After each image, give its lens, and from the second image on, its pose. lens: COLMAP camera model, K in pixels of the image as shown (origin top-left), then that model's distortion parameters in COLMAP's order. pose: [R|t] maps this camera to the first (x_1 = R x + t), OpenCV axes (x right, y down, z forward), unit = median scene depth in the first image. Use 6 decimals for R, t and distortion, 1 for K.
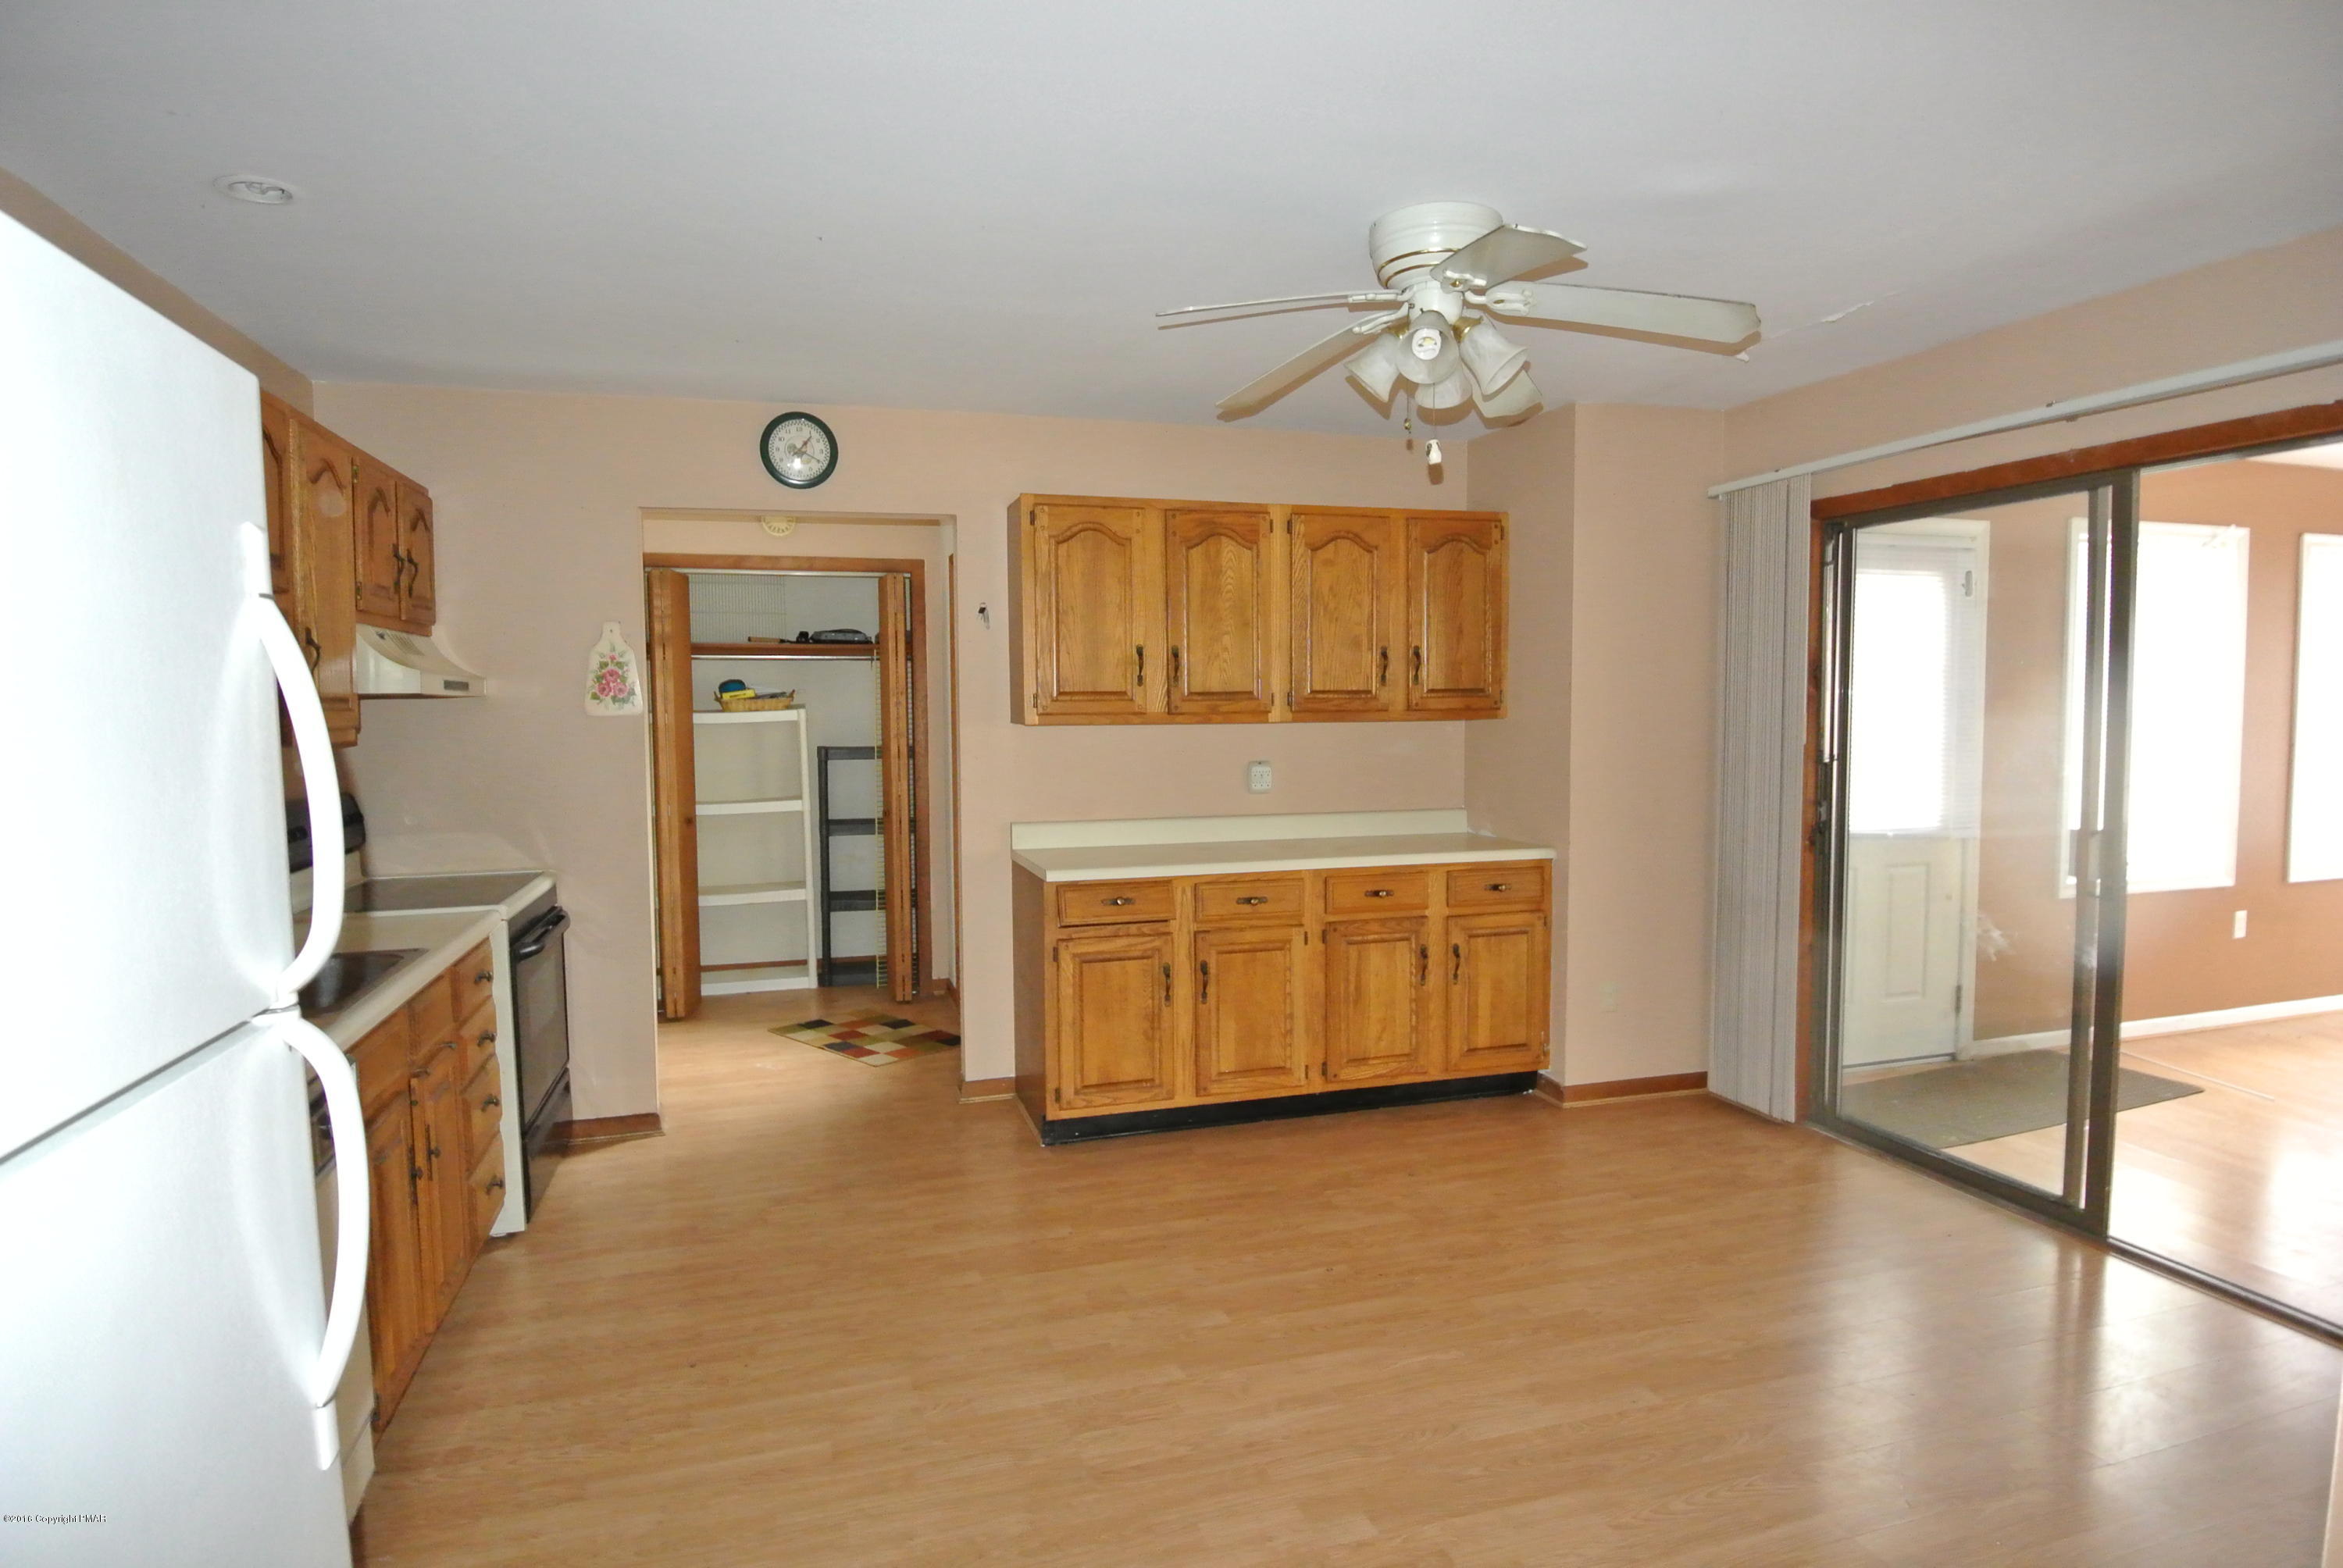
lens RADIAL K [[1261.1, 0, 1165.5], [0, 1261.1, 781.9], [0, 0, 1]] dist [-0.011988, -0.004937]
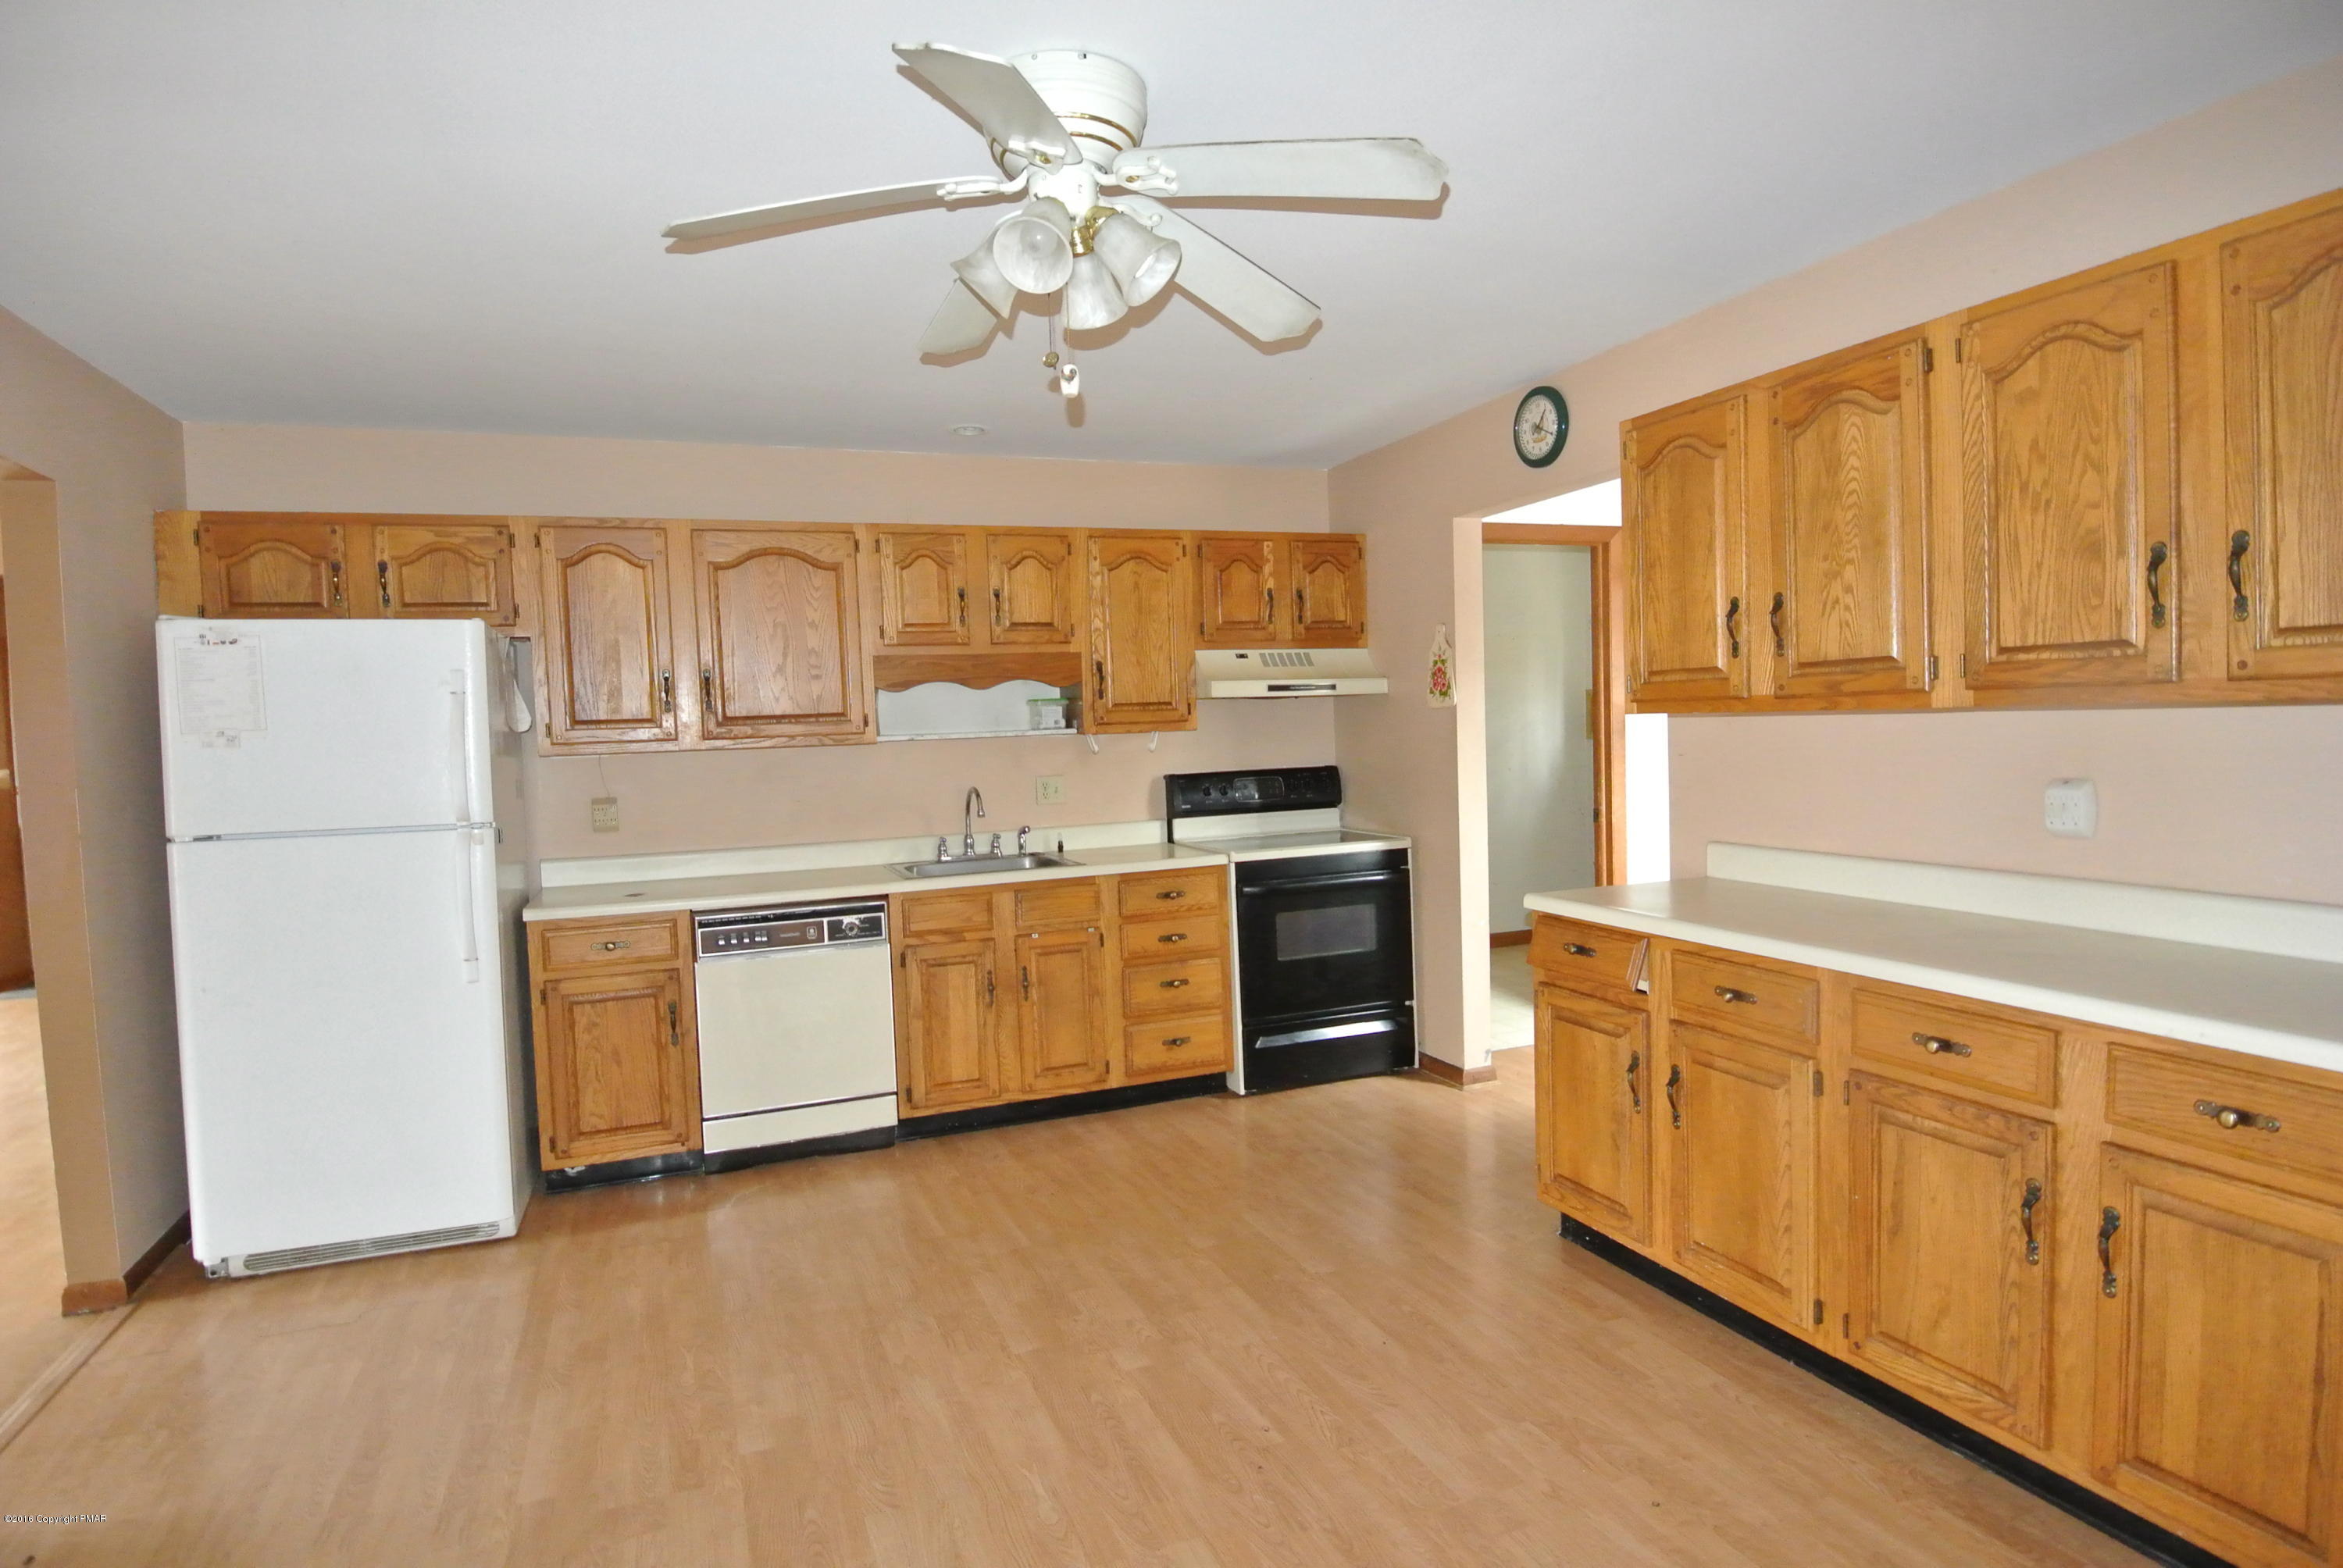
lens RADIAL K [[1261.1, 0, 1163.3], [0, 1261.1, 784.7], [0, 0, 1]] dist [-0.011988, -0.004937]
pose [[0.076710, 0.055310, -0.995518, 0.641528], [-0.028034, 0.998185, 0.053298, -0.034928], [0.996659, 0.023820, 0.078121, 0.636813]]
